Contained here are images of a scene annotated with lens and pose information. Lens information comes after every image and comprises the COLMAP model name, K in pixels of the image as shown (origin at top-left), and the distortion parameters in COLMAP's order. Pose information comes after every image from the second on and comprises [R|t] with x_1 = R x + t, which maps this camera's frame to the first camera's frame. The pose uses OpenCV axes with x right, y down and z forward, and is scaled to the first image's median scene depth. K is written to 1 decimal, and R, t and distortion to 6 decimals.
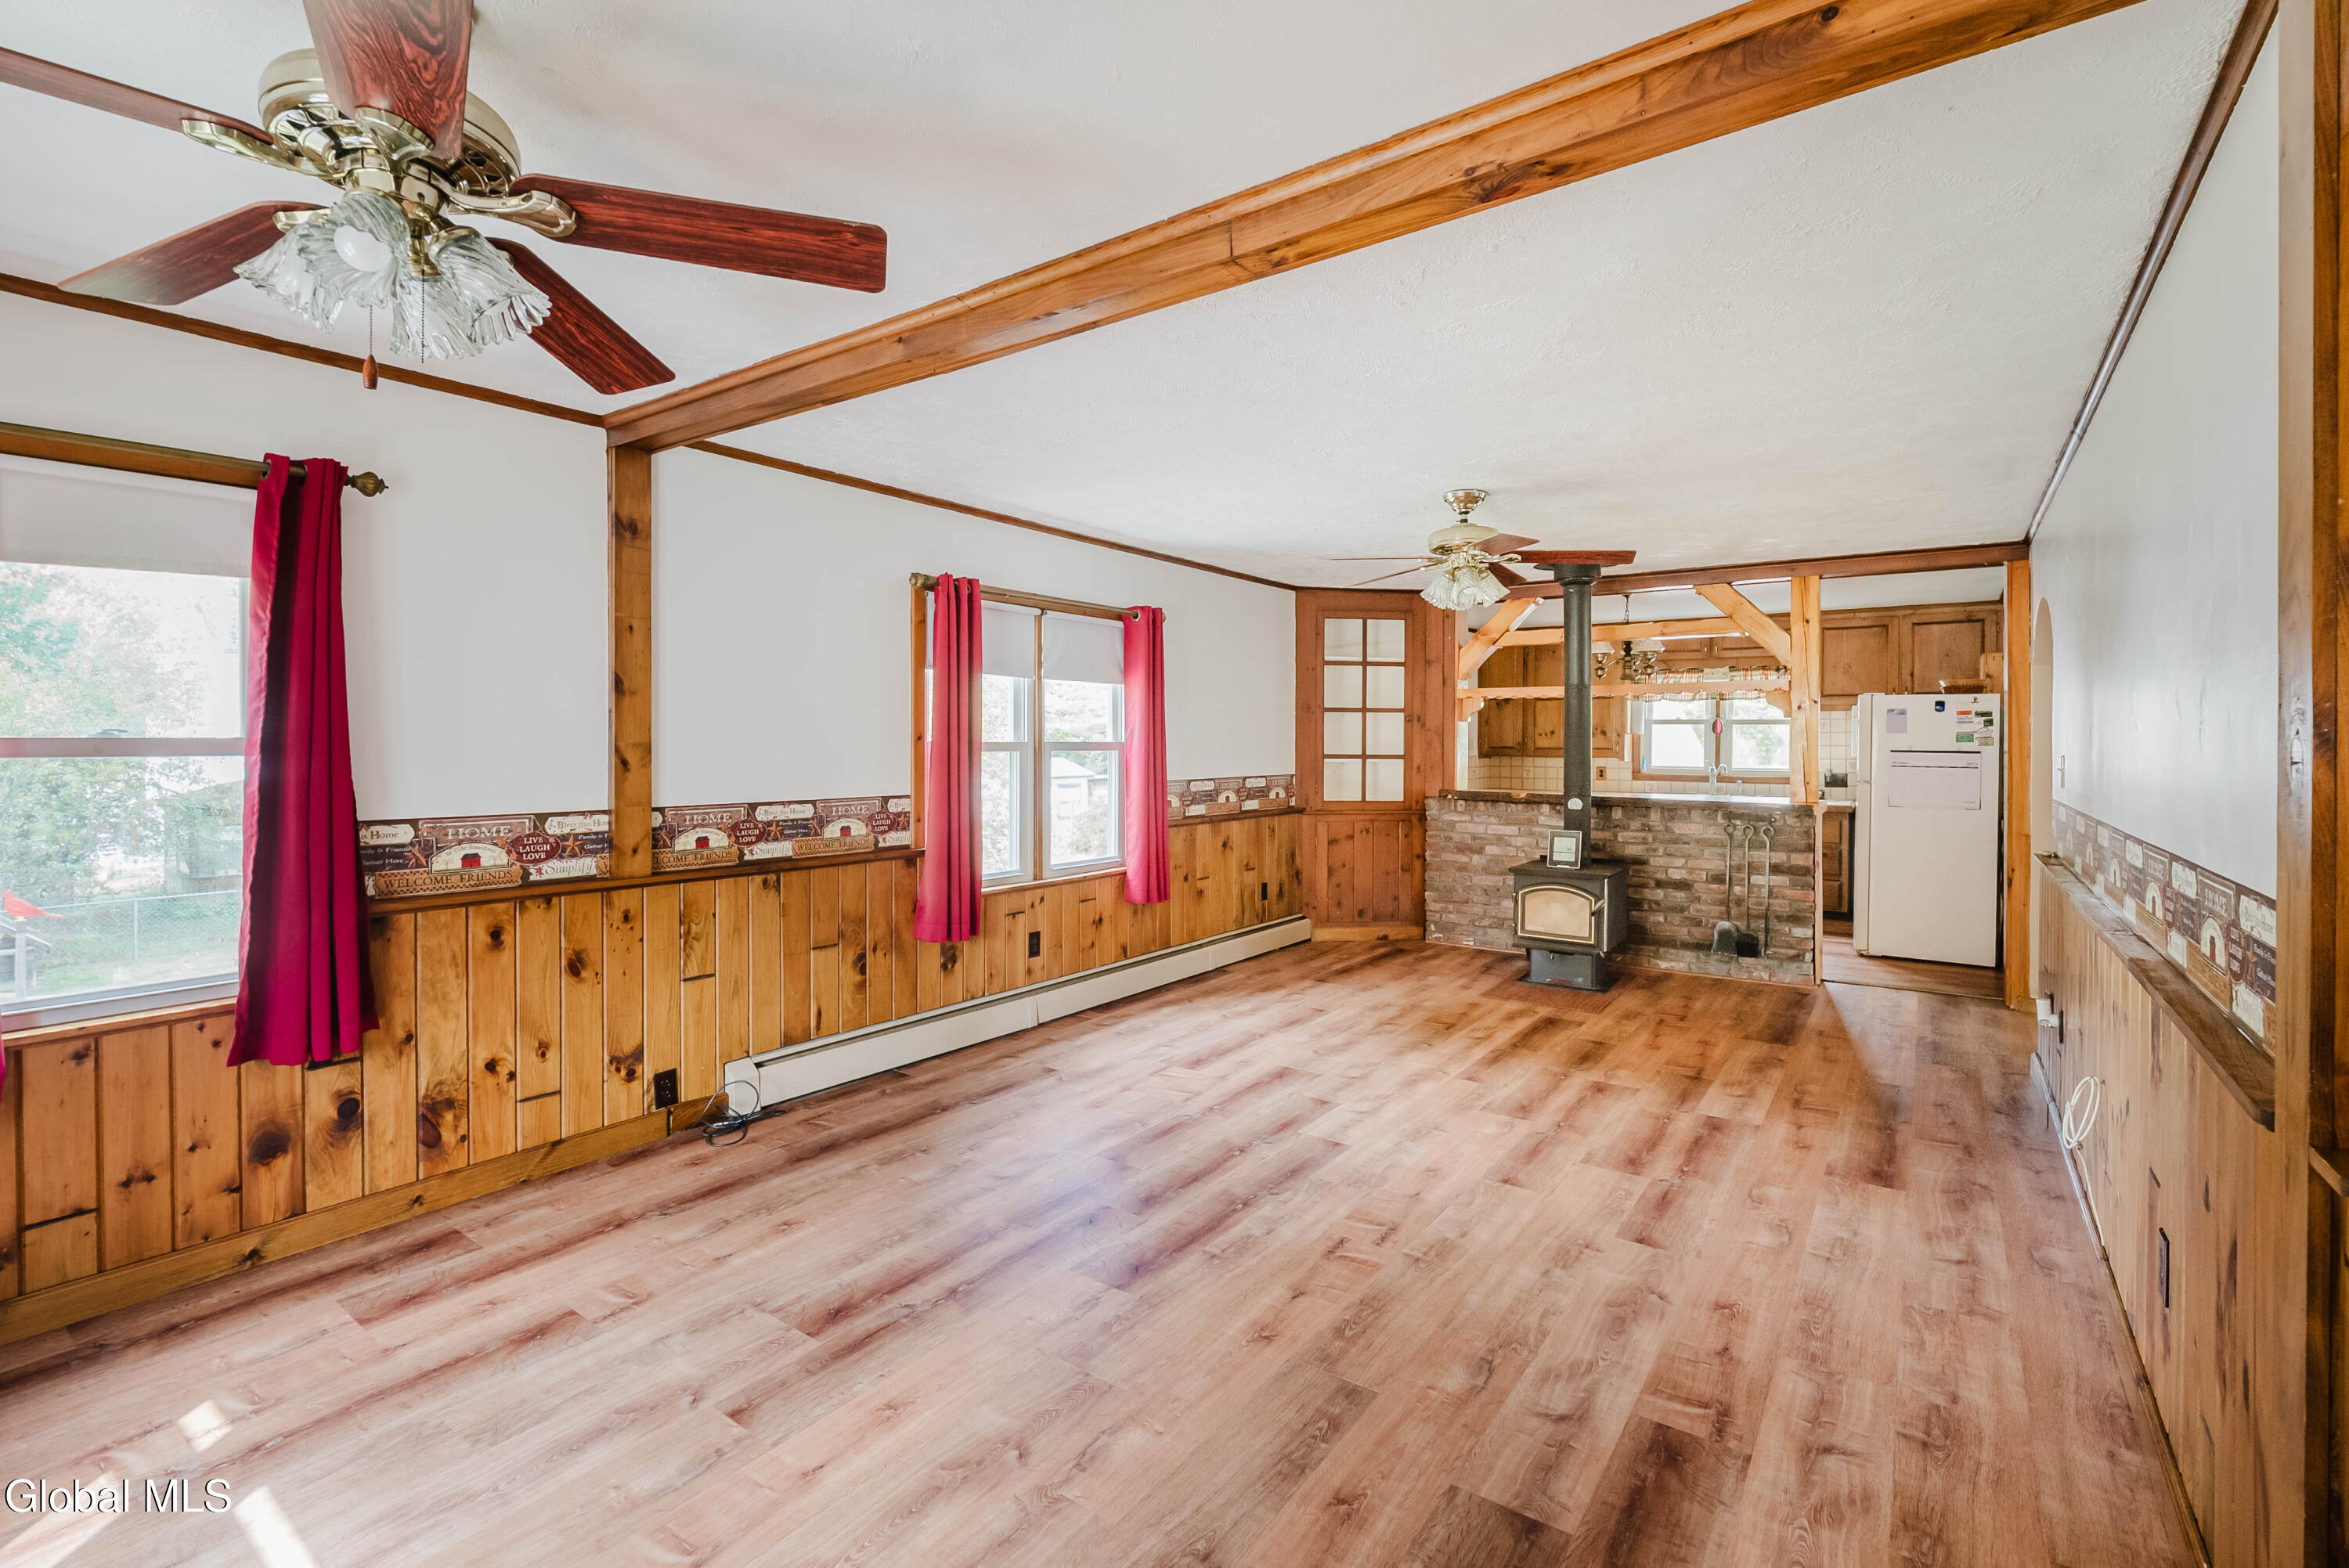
lens RADIAL K [[1060.8, 0, 1172.1], [0, 1060.8, 754.1], [0, 0, 1]] dist [-0.007959, 0.000958]
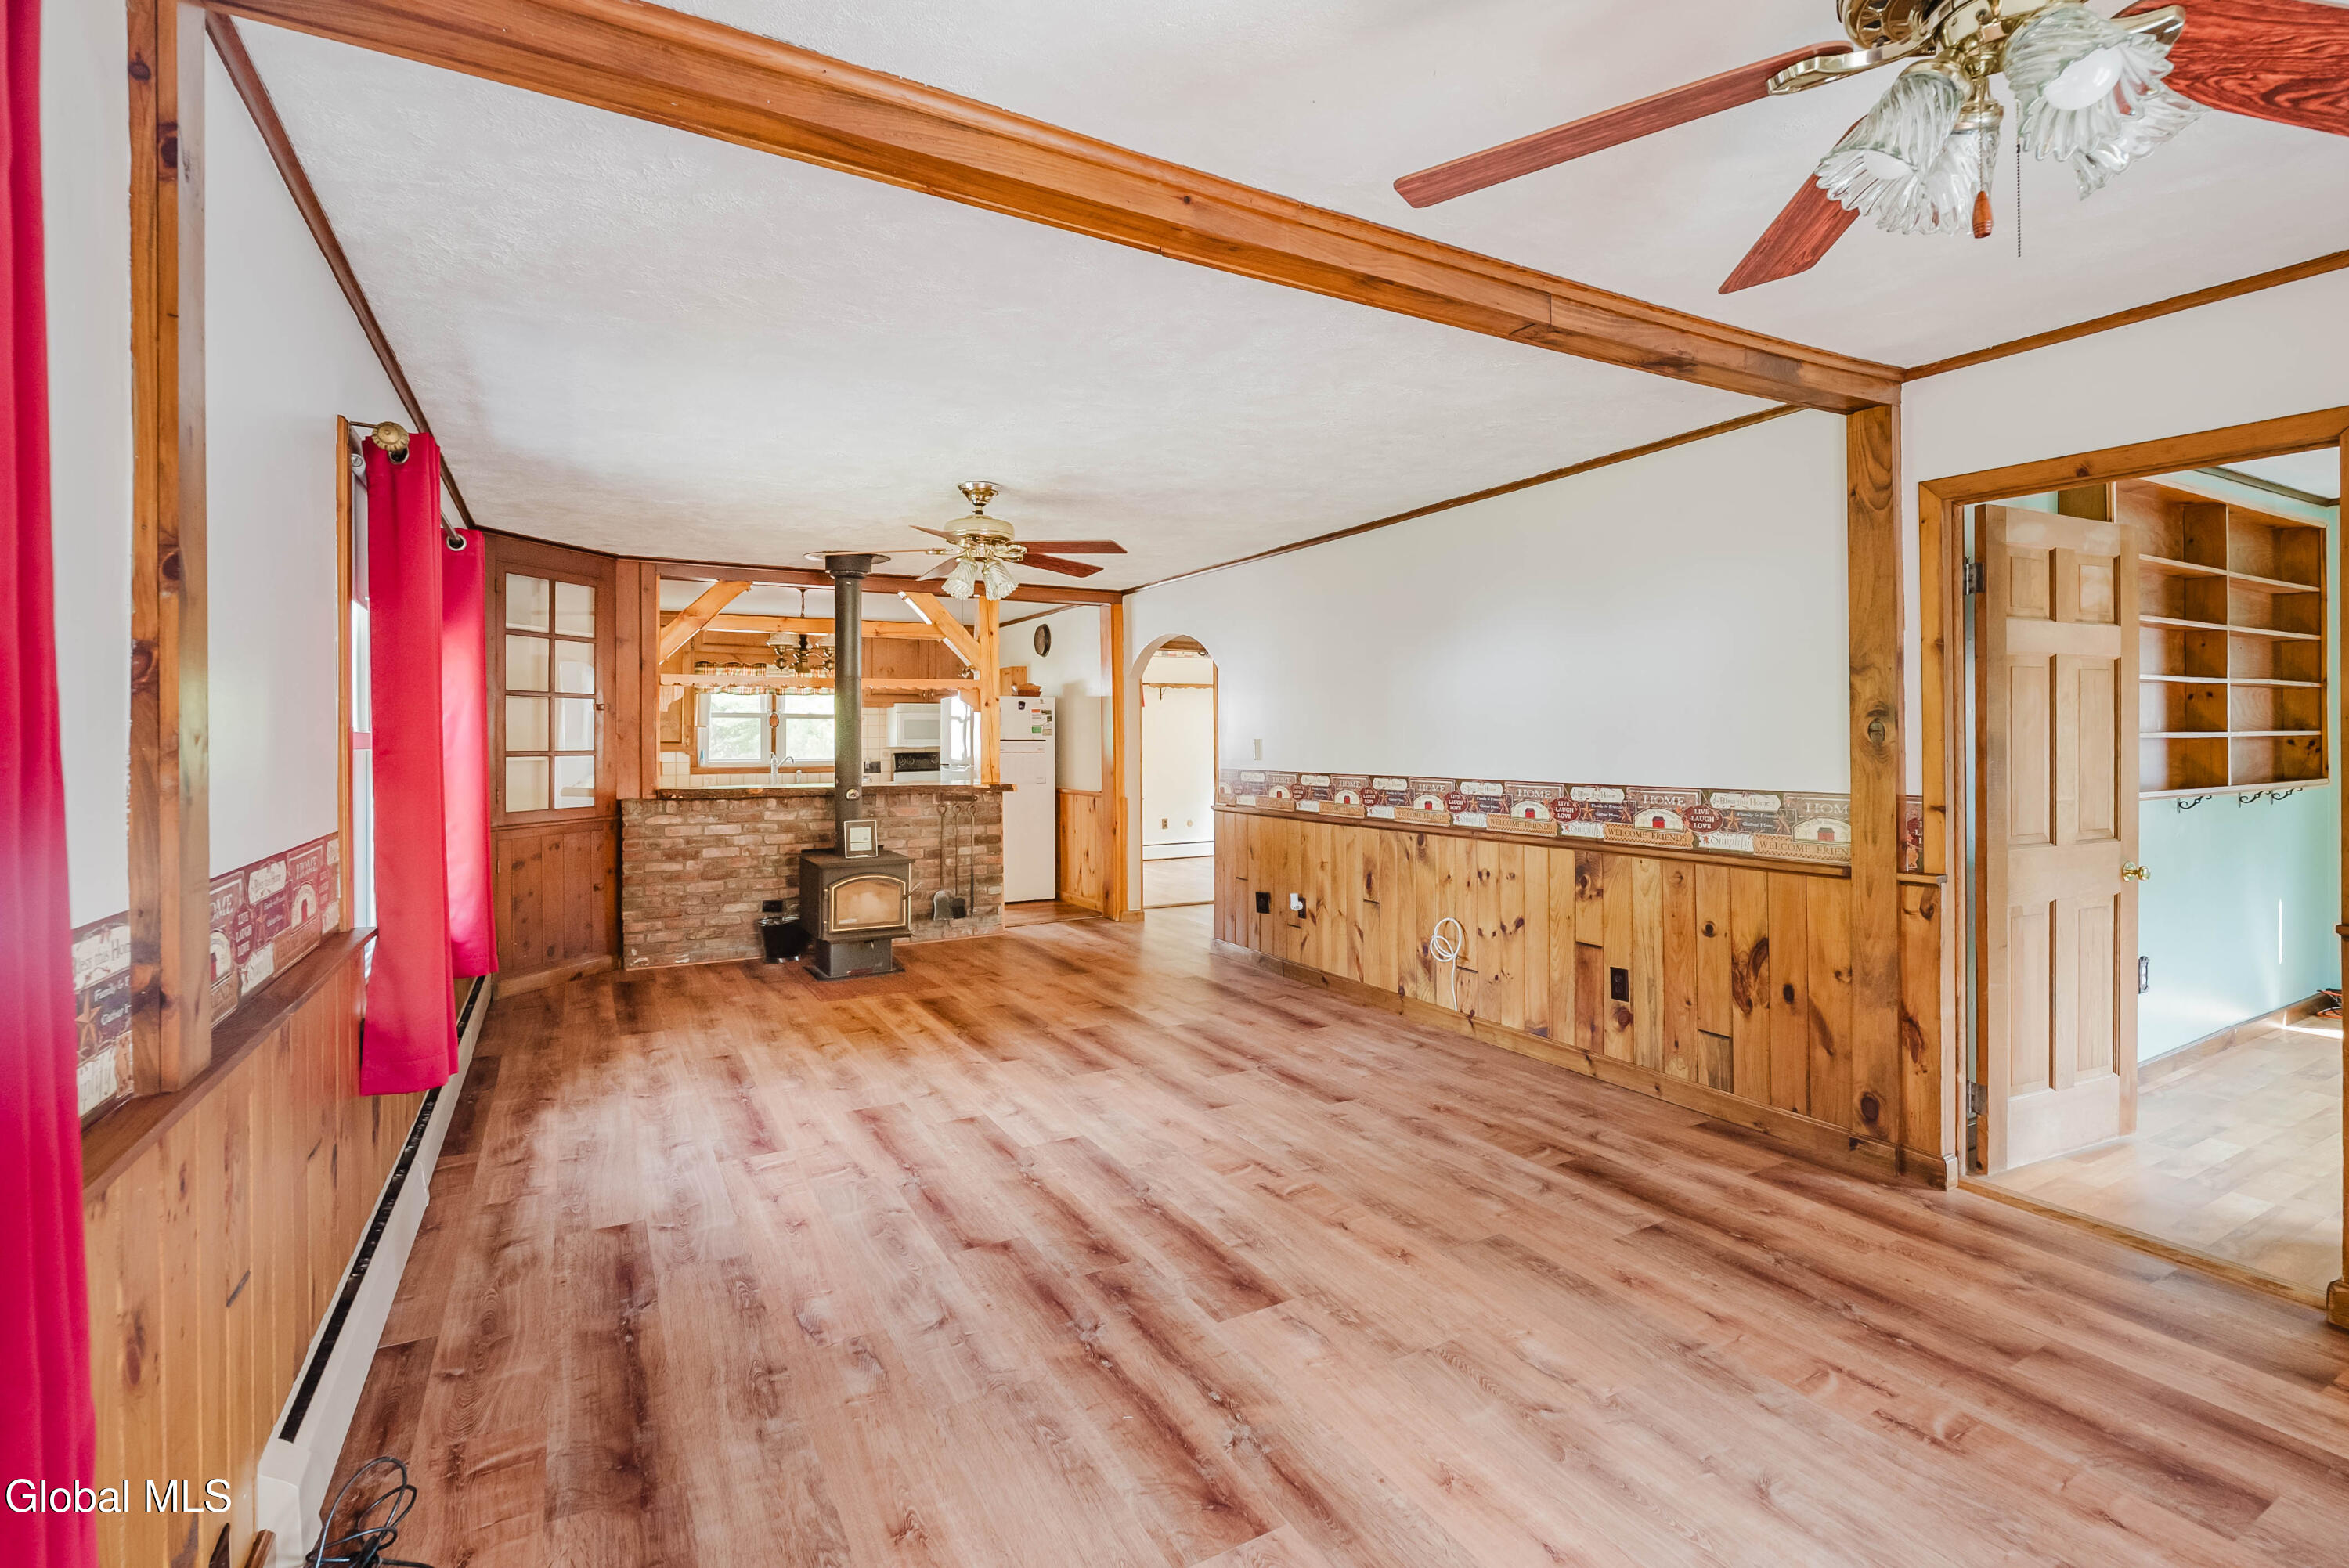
lens RADIAL K [[1060.8, 0, 1172.1], [0, 1060.8, 754.1], [0, 0, 1]] dist [-0.007959, 0.000958]
pose [[0.416119, -0.018424, 0.909124, -0.624706], [0.015325, 0.999795, 0.013247, -0.000295], [-0.909181, 0.008420, 0.416316, 0.455874]]
